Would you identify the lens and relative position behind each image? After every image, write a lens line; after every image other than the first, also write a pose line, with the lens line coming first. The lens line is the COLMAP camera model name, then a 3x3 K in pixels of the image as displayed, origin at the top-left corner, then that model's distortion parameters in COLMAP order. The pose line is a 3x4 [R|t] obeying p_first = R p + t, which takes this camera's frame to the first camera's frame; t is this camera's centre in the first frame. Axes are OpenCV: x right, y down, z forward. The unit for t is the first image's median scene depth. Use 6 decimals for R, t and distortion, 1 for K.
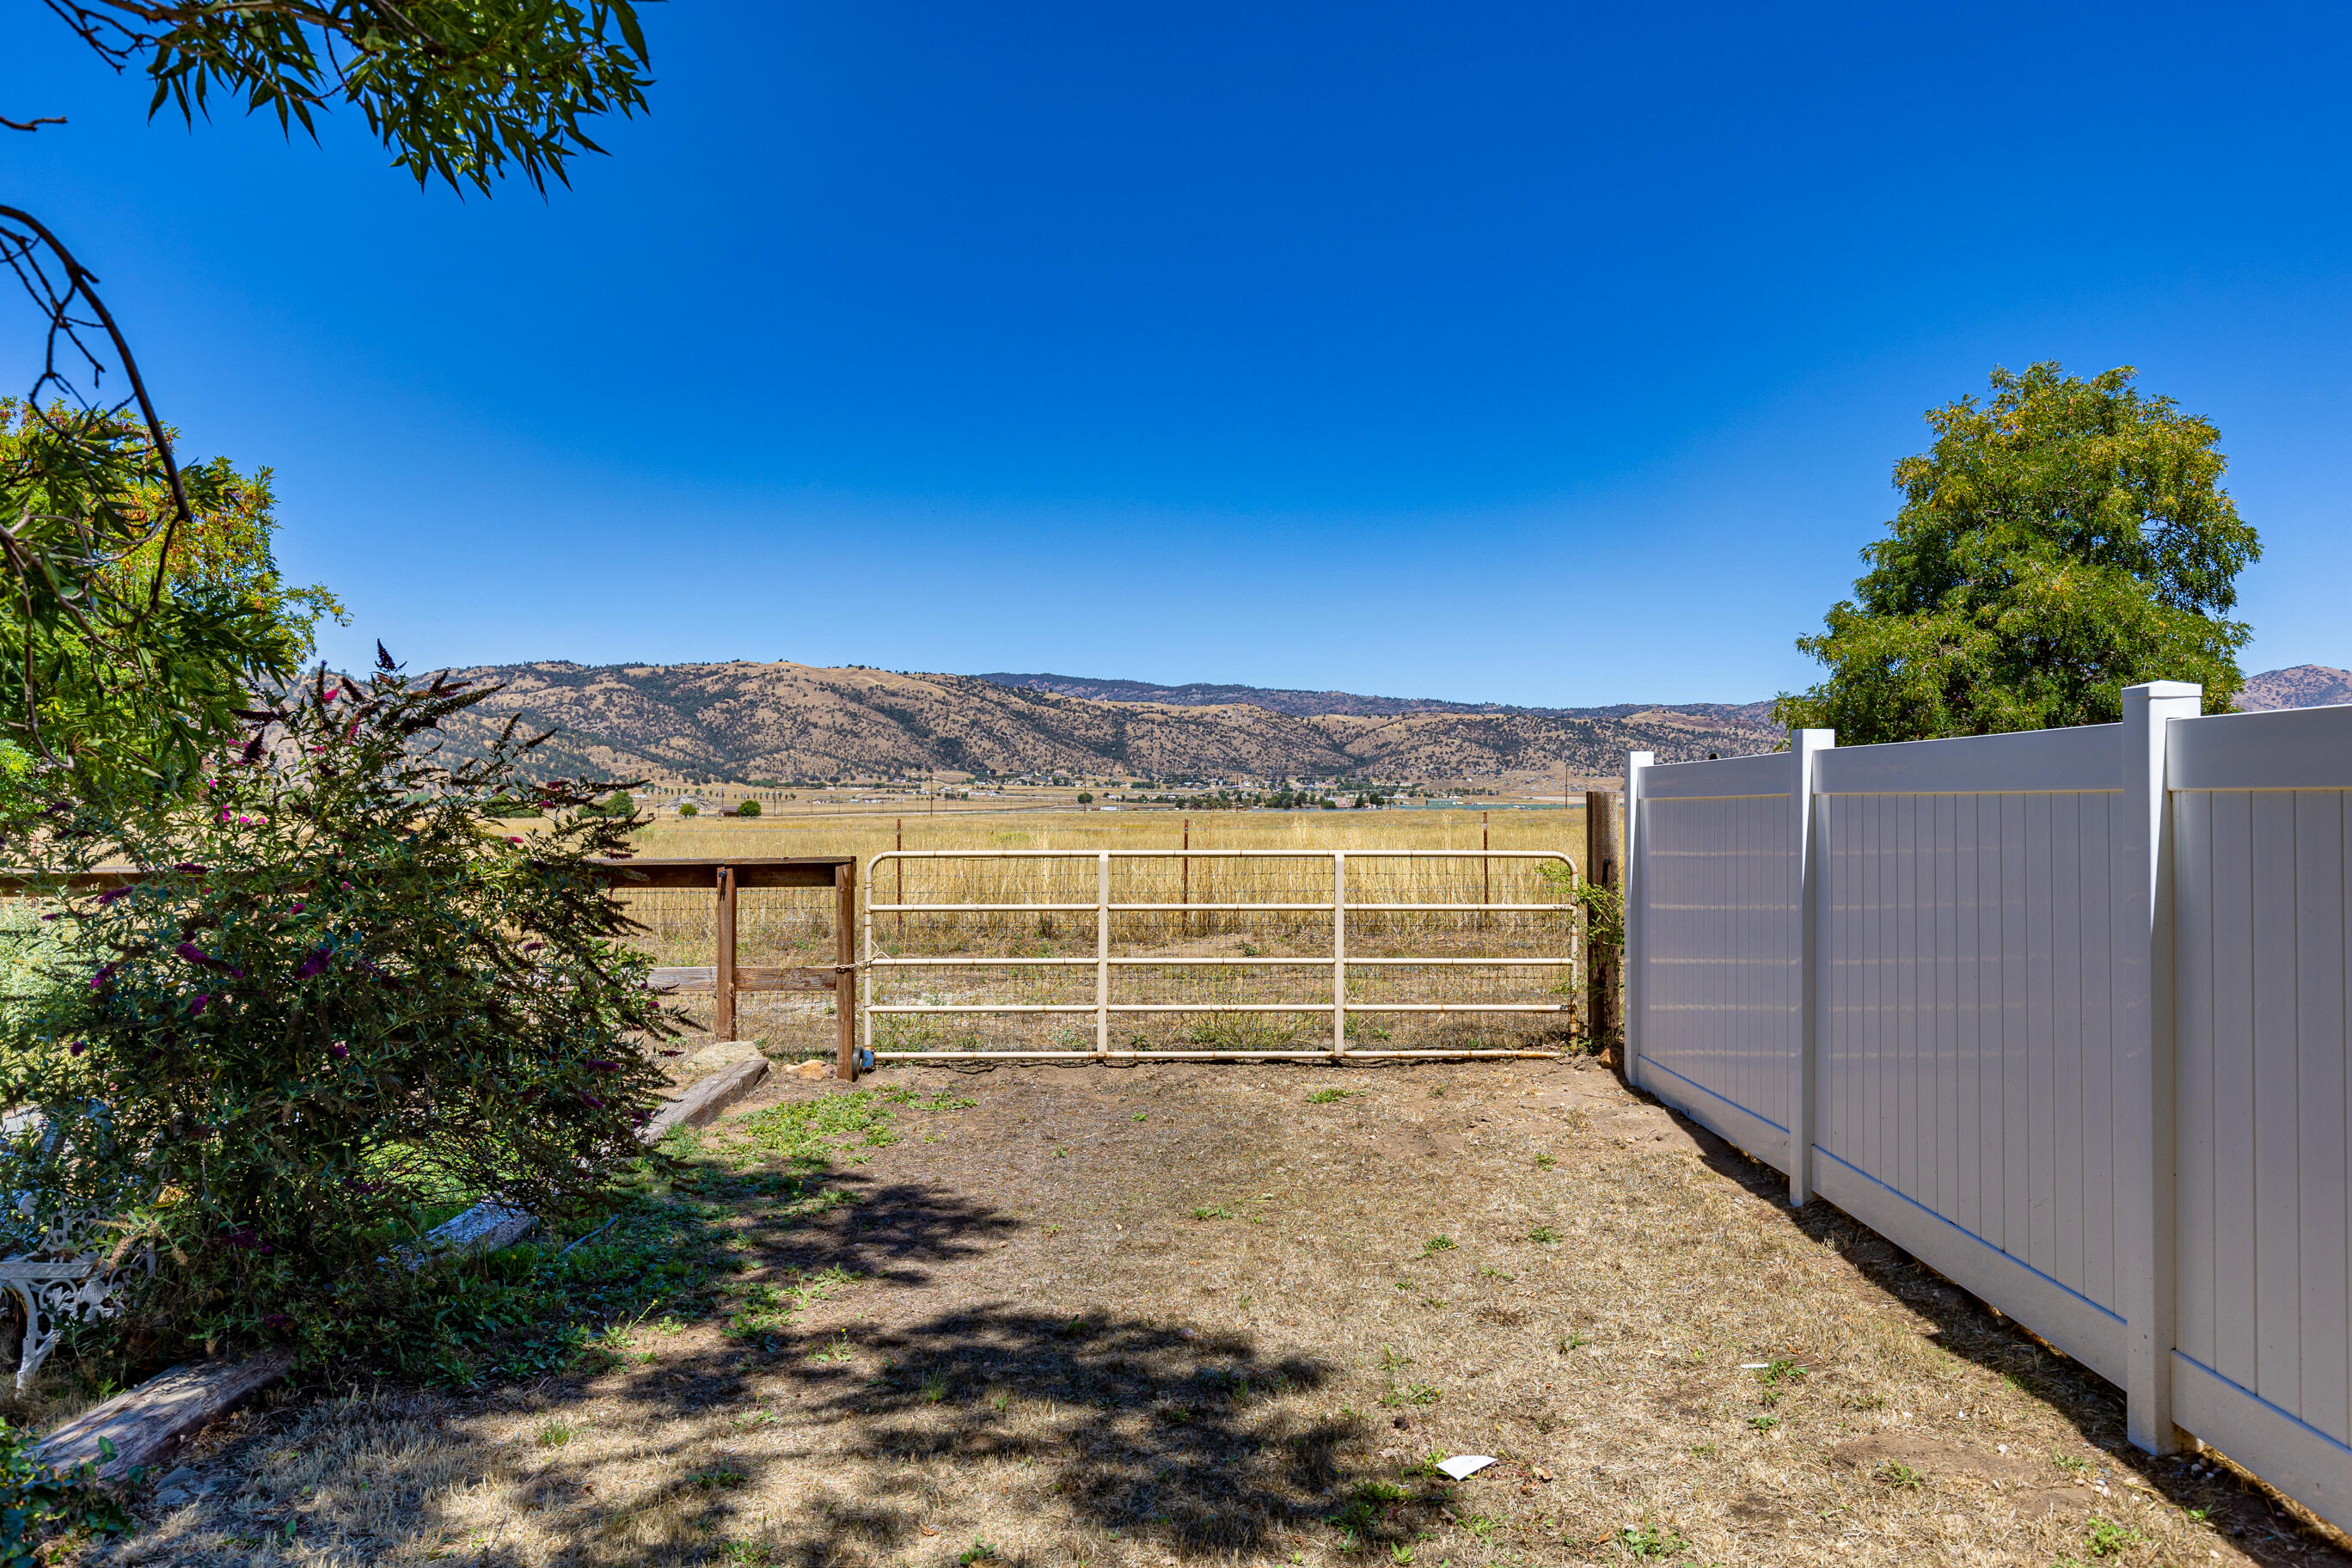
lens RADIAL K [[1681.6, 0, 1176.0], [0, 1681.6, 784.0], [0, 0, 1]] dist [0.005002, 0.001398]
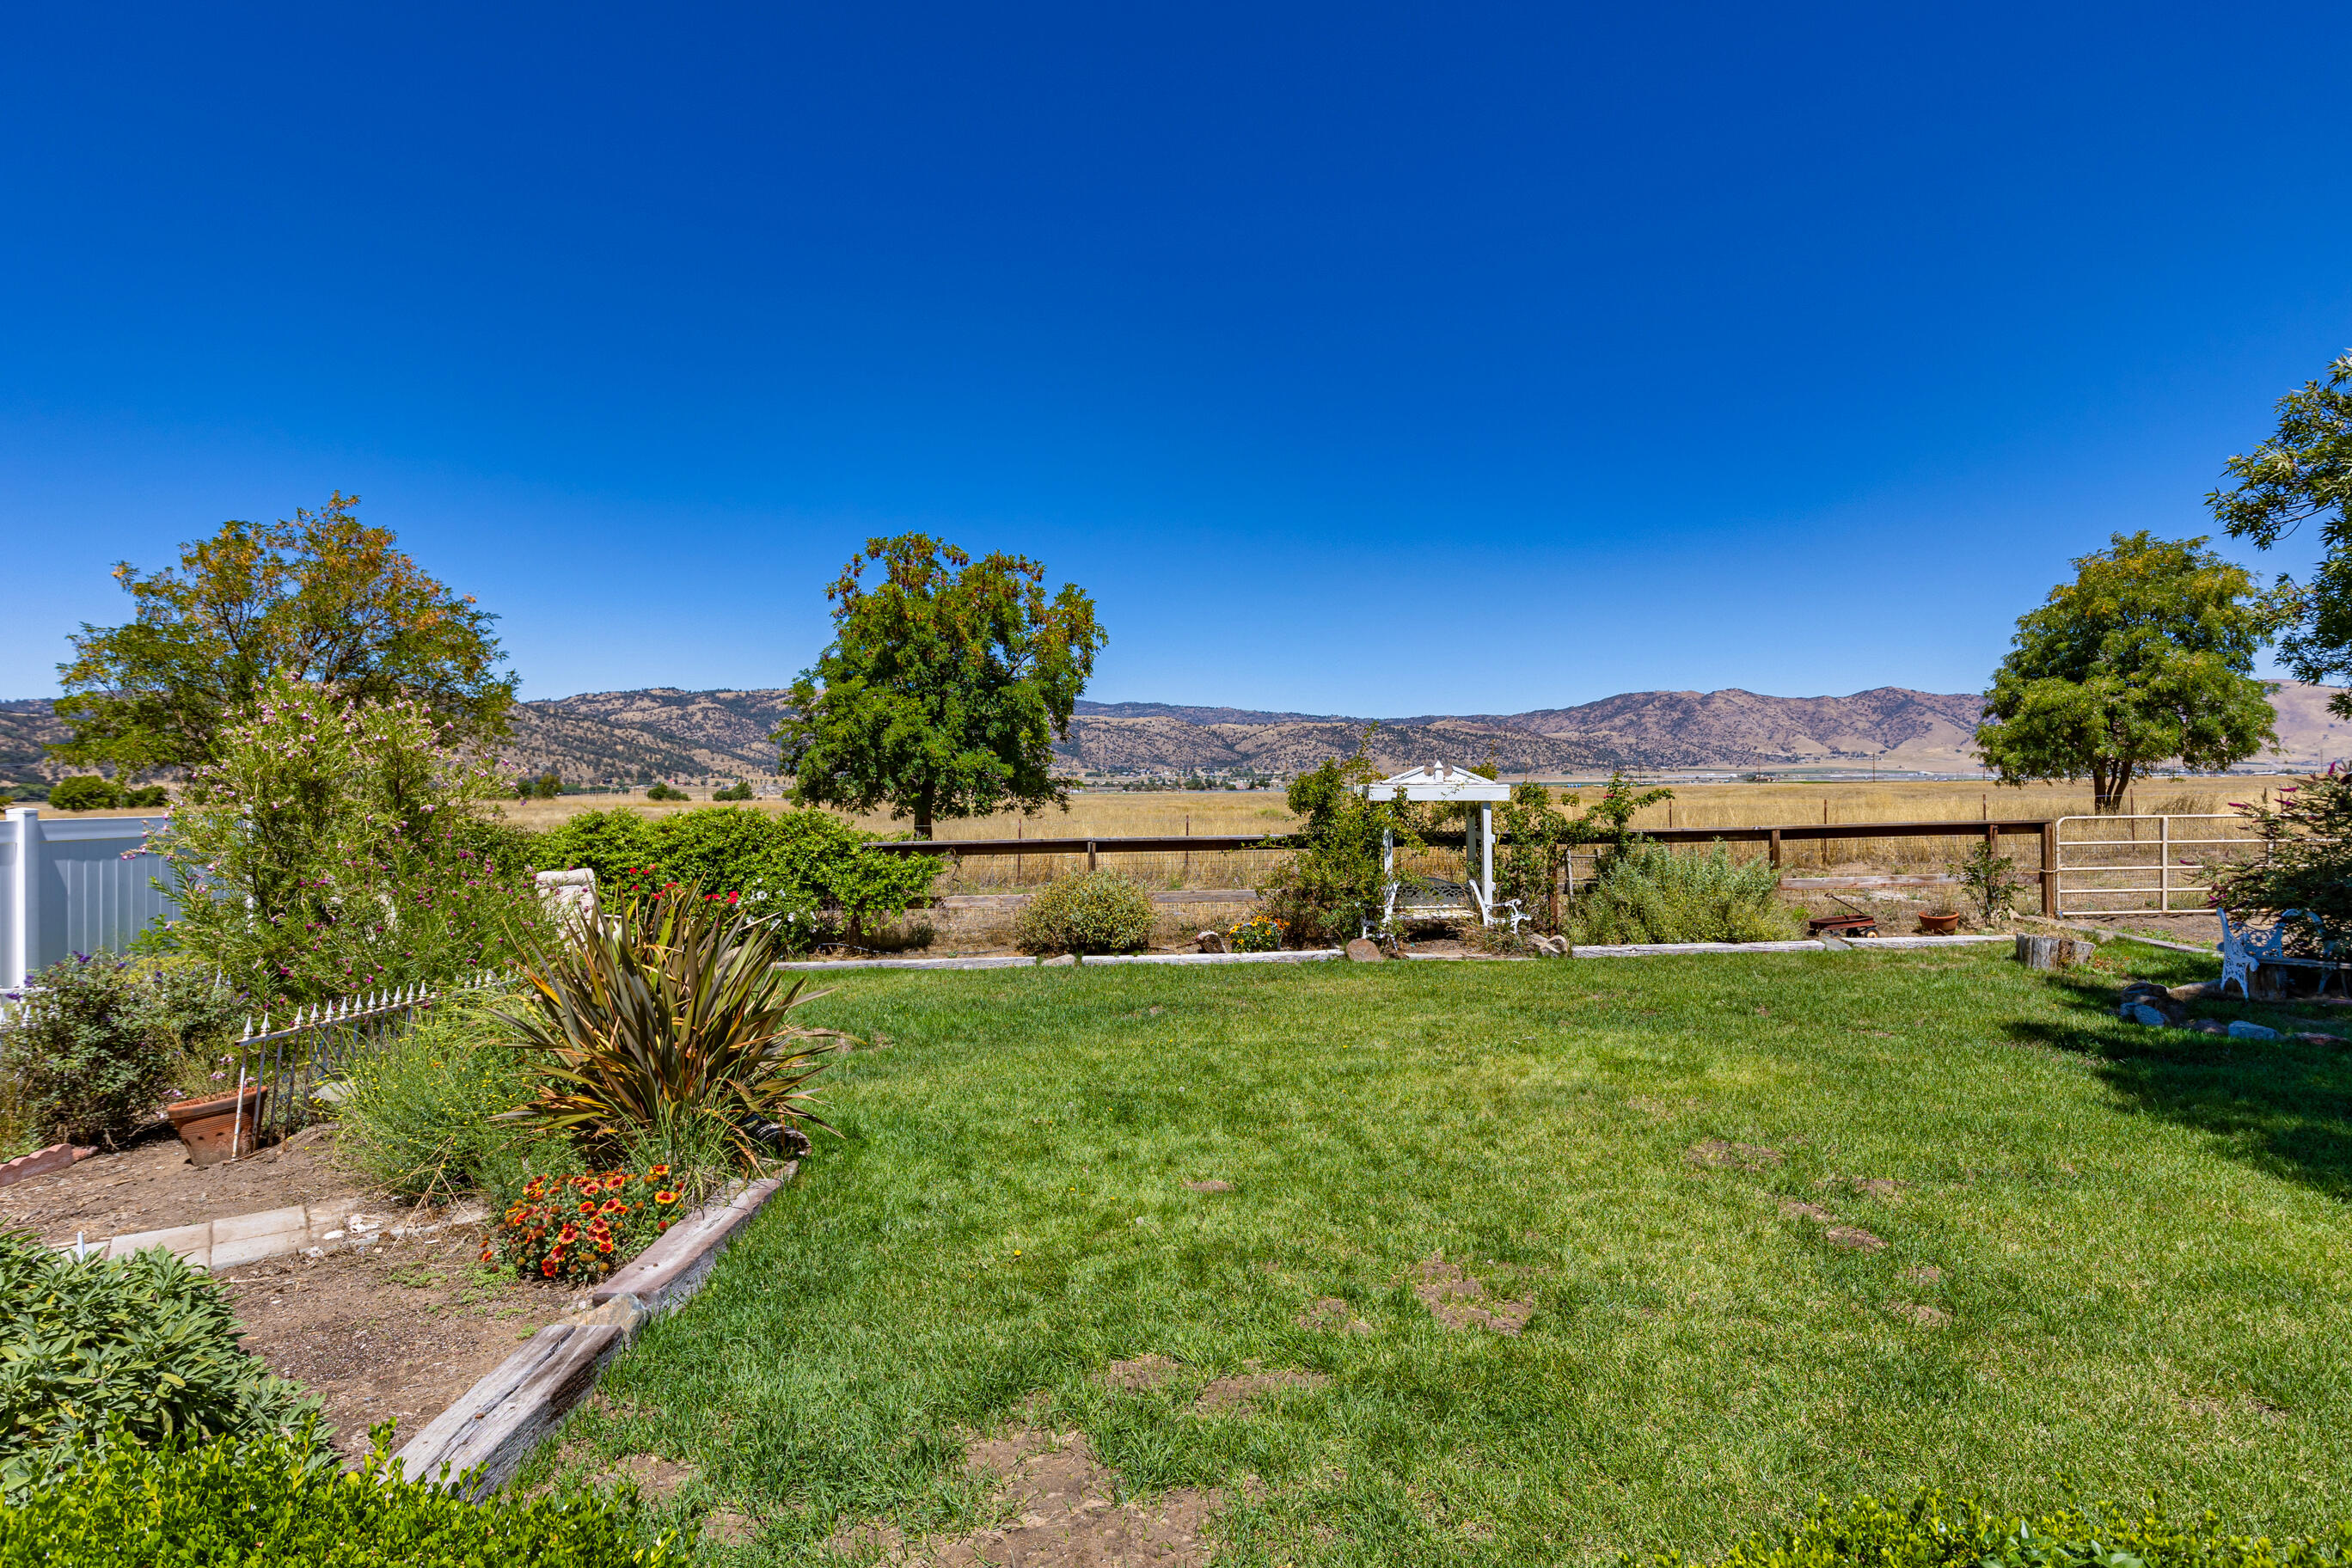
lens RADIAL K [[1192.6, 0, 1176.0], [0, 1192.6, 784.0], [0, 0, 1]] dist [-0.000476, -0.000283]
pose [[0.998377, -0.007780, 0.056416, -1.356851], [0.007268, 0.999931, 0.009276, -0.022051], [-0.056484, -0.008851, 0.998364, -0.417553]]
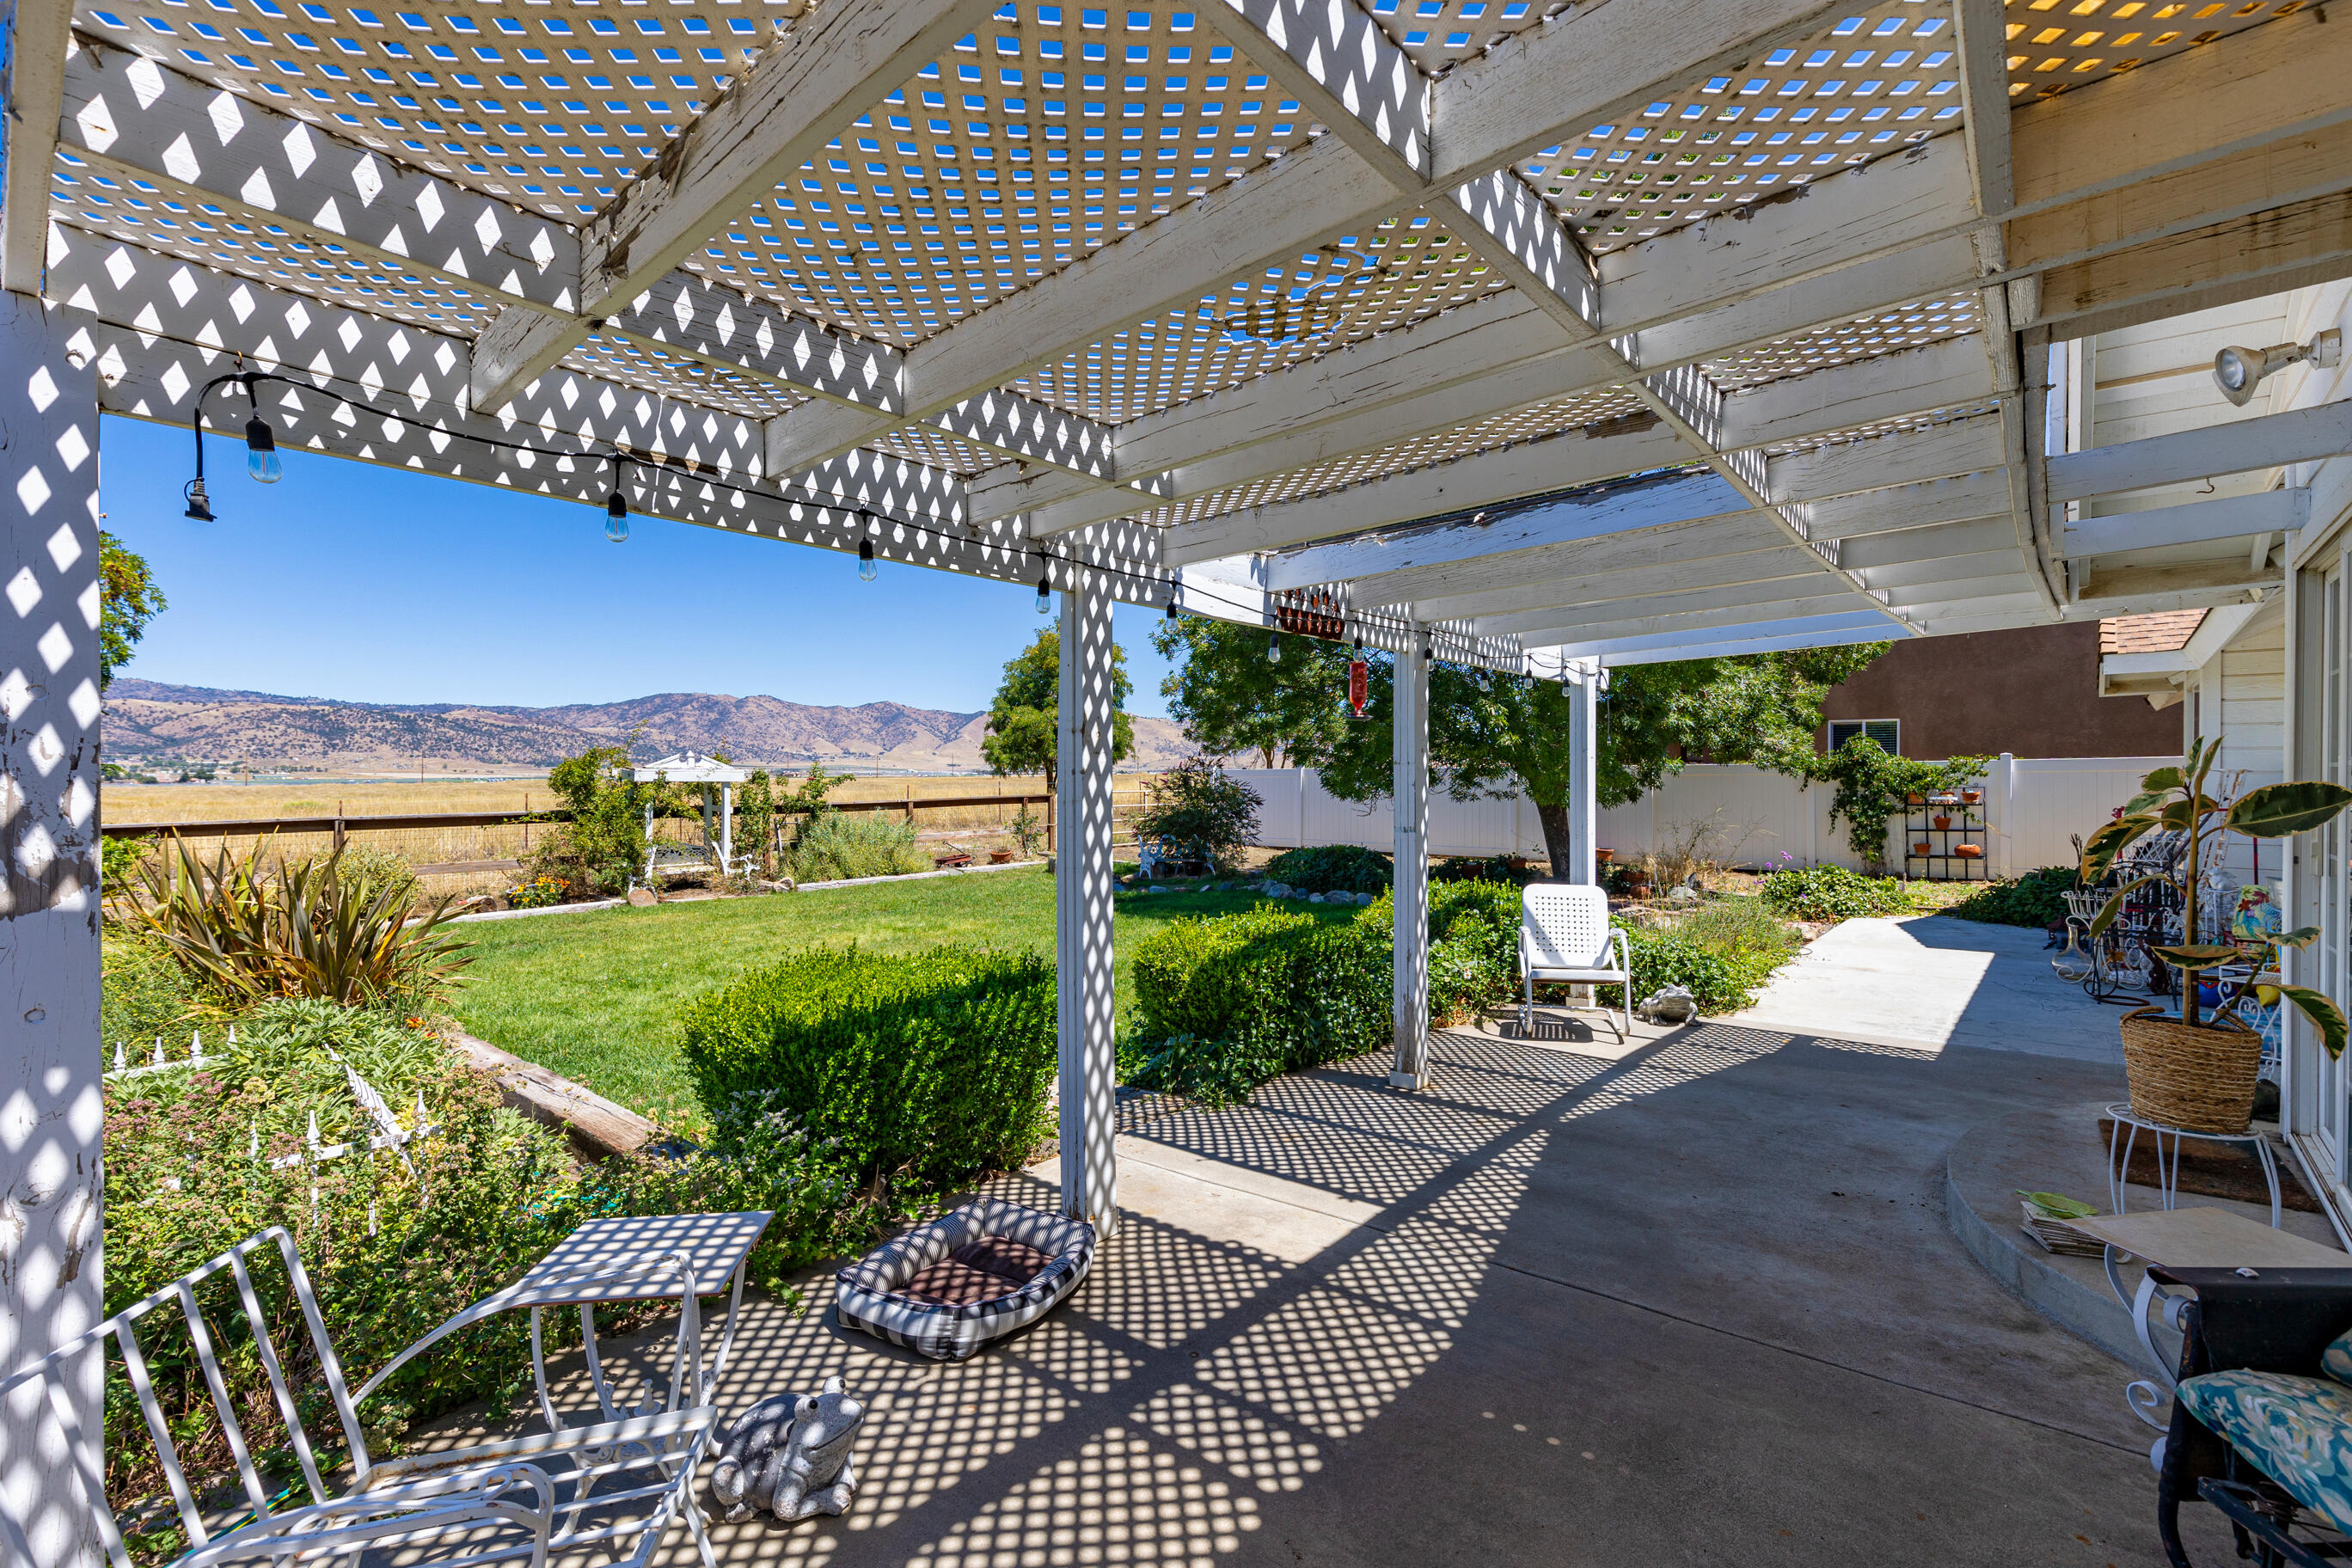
lens RADIAL K [[1072.2, 0, 1191.3], [0, 1072.2, 787.7], [0, 0, 1]] dist [0.007905, 0.000128]
pose [[0.642213, -0.010359, 0.766456, -1.720703], [-0.005993, 0.999810, 0.018535, -0.012532], [-0.766503, -0.016497, 0.642029, -0.662983]]
